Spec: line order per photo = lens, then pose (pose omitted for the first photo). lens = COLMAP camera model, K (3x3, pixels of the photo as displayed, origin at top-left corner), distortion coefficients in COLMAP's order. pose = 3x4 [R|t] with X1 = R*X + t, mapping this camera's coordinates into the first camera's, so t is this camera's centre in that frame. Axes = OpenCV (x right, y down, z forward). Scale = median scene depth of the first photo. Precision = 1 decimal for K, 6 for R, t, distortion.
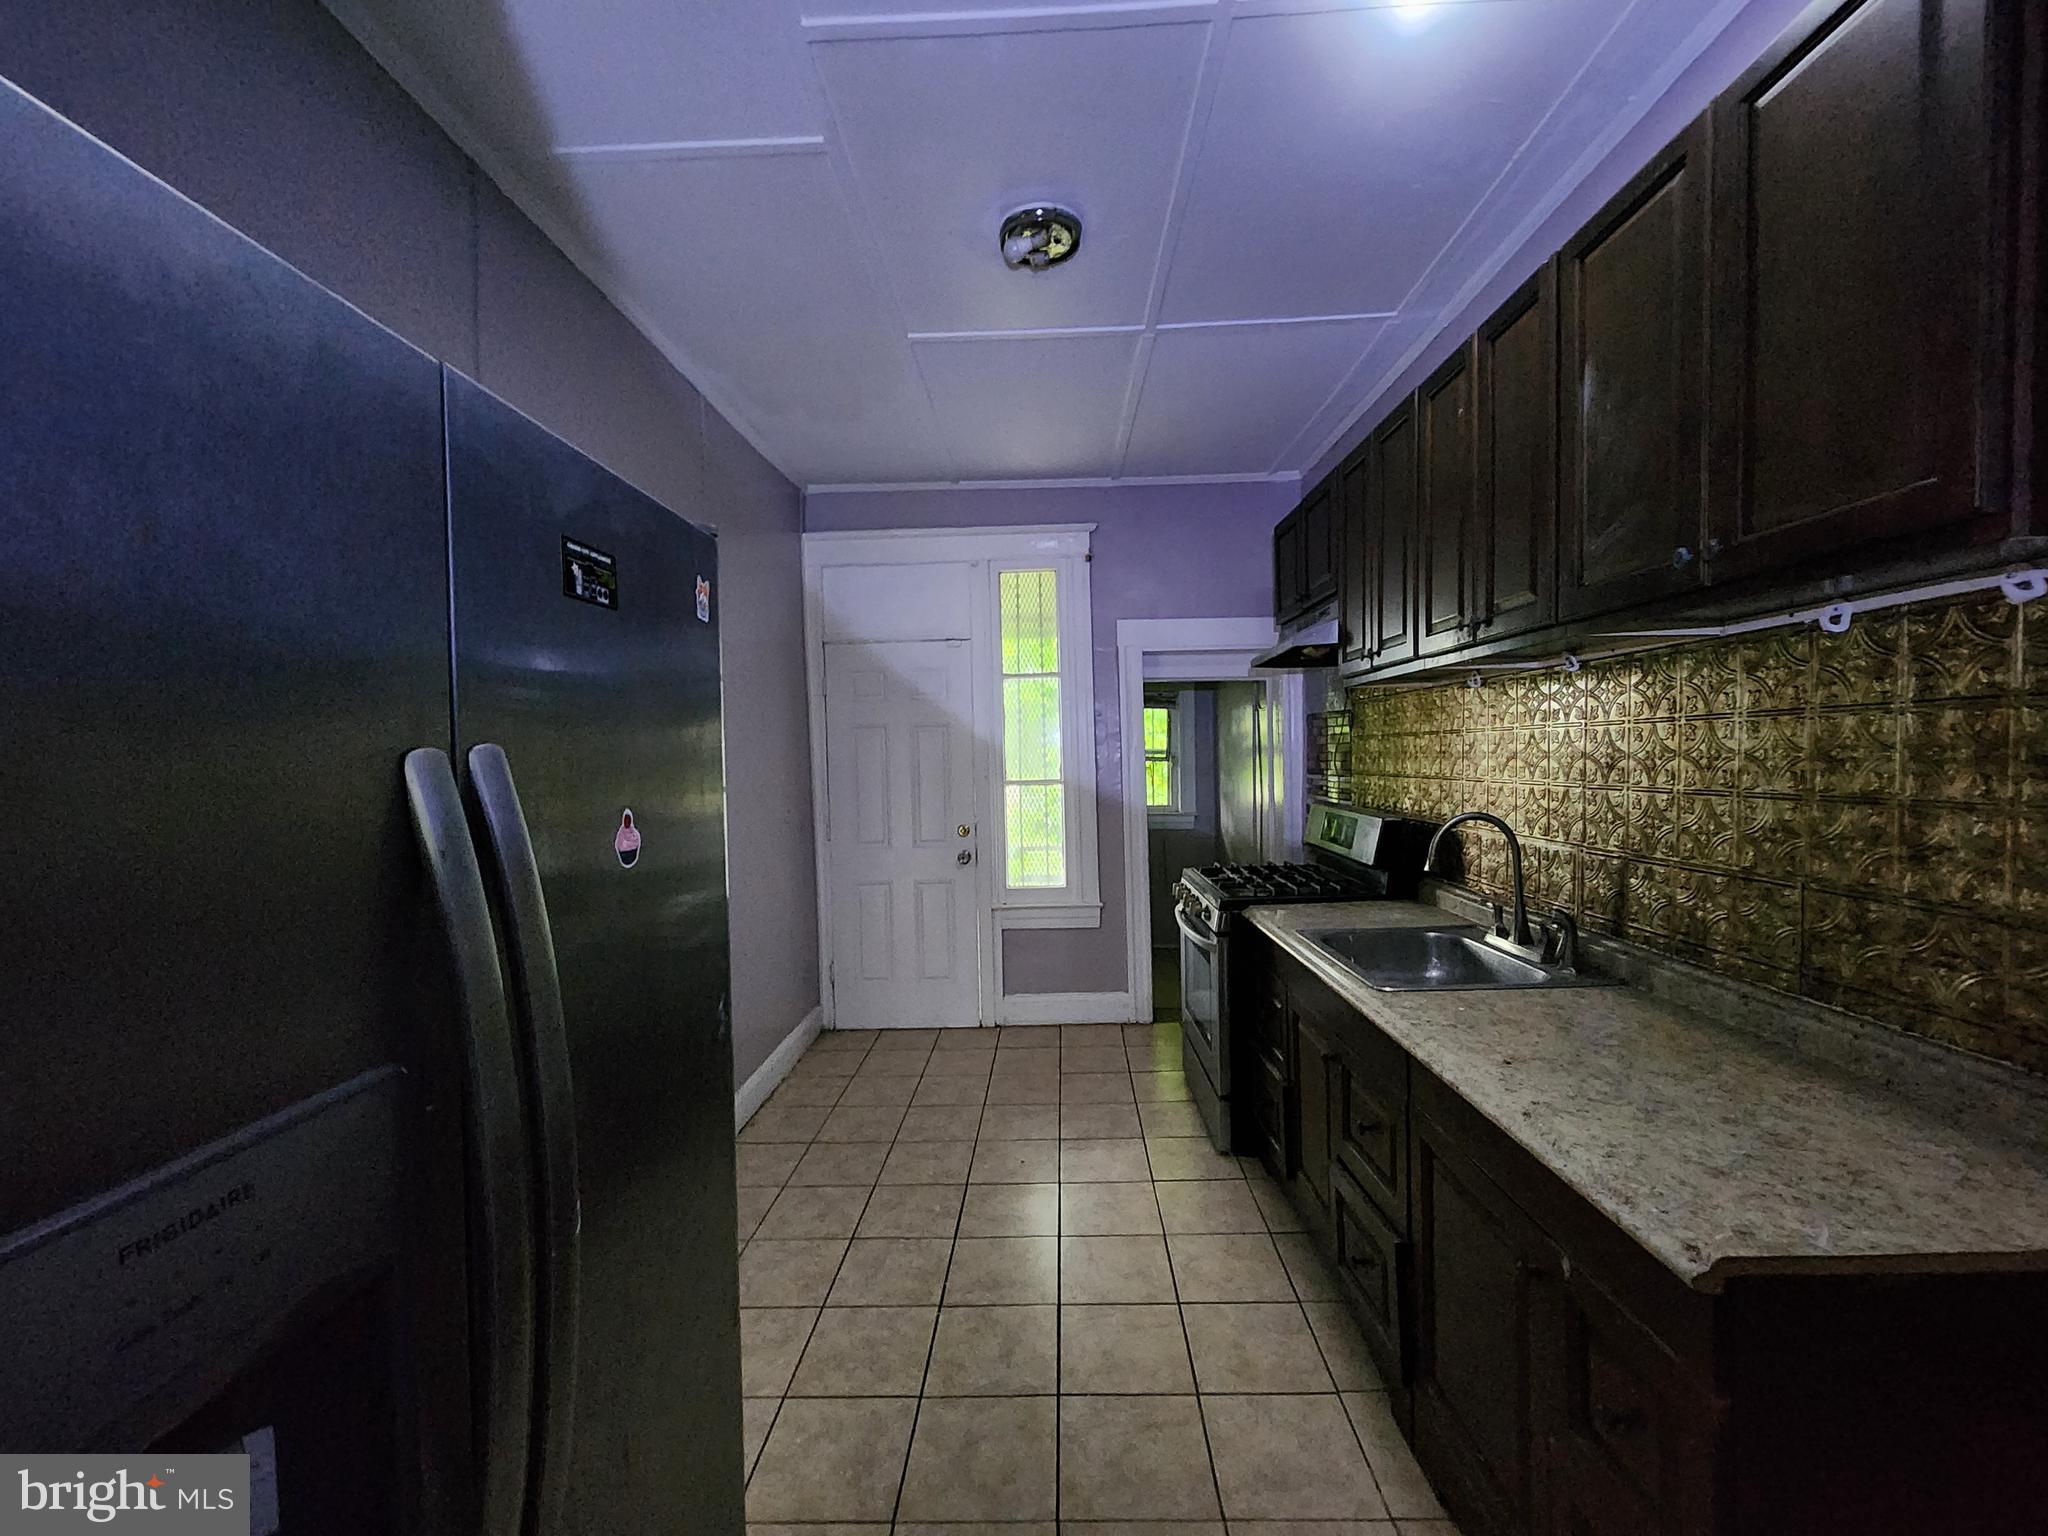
lens RADIAL K [[861.2, 0, 1028.8], [0, 861.2, 776.4], [0, 0, 1]] dist [-0.001027, 0.002056]
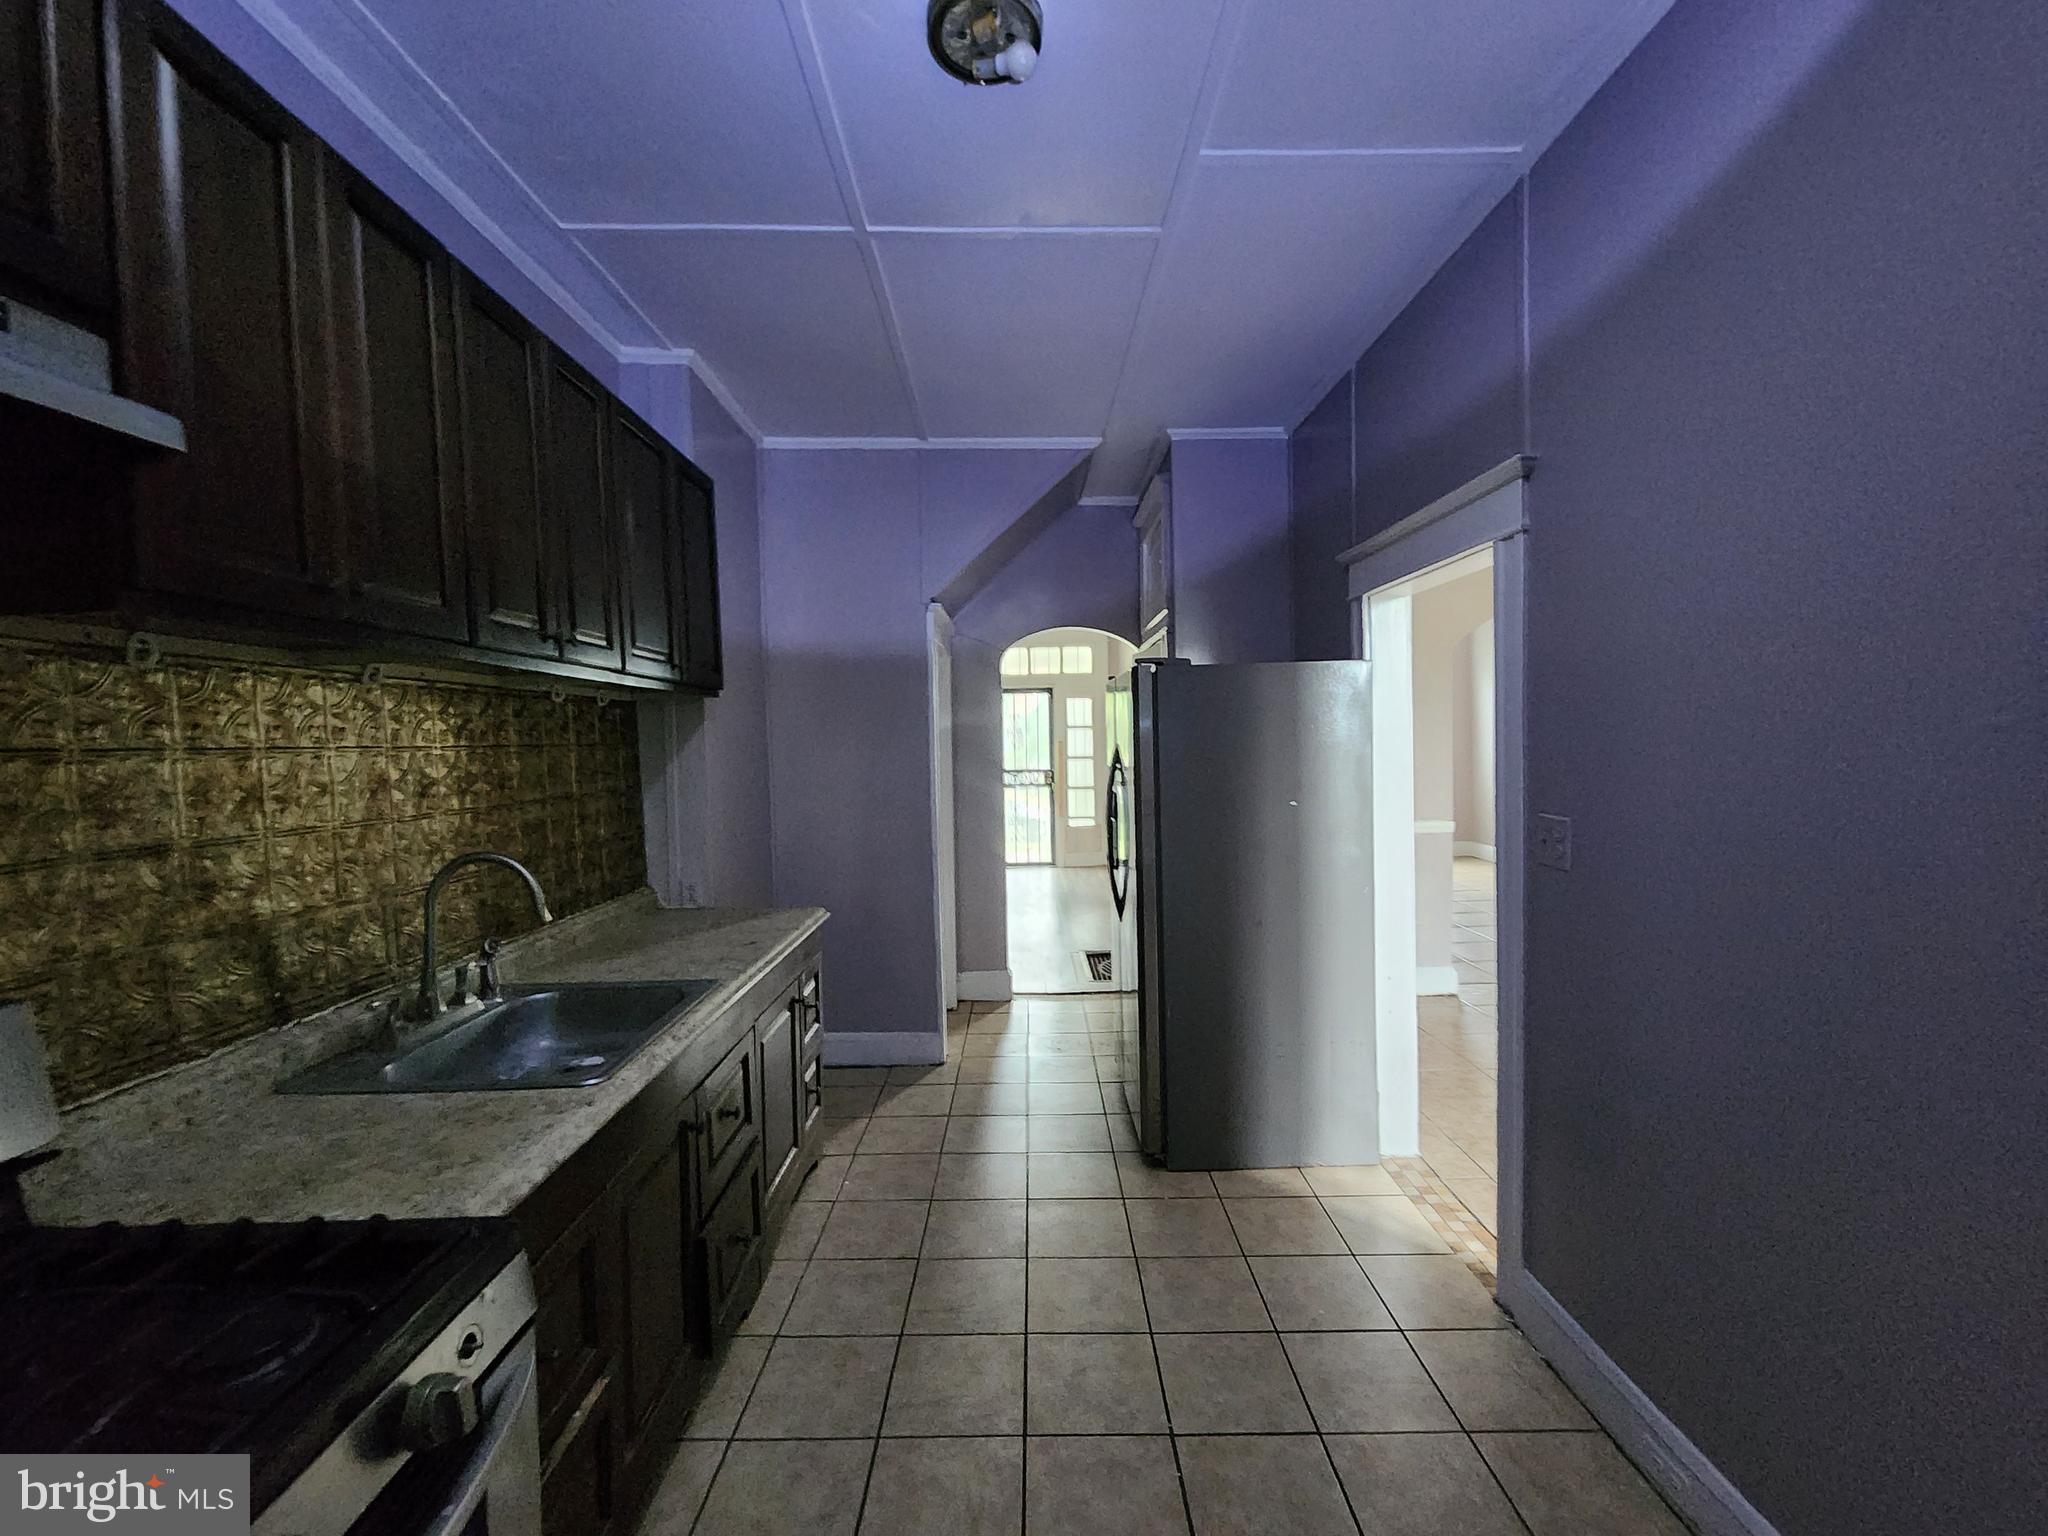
lens RADIAL K [[861.2, 0, 1024.4], [0, 861.2, 773.5], [0, 0, 1]] dist [-0.001027, 0.002056]
pose [[-0.998484, 0.042361, -0.035140, 0.048743], [0.040266, 0.997487, 0.058301, -0.067382], [0.037522, 0.056797, -0.997680, 2.111012]]
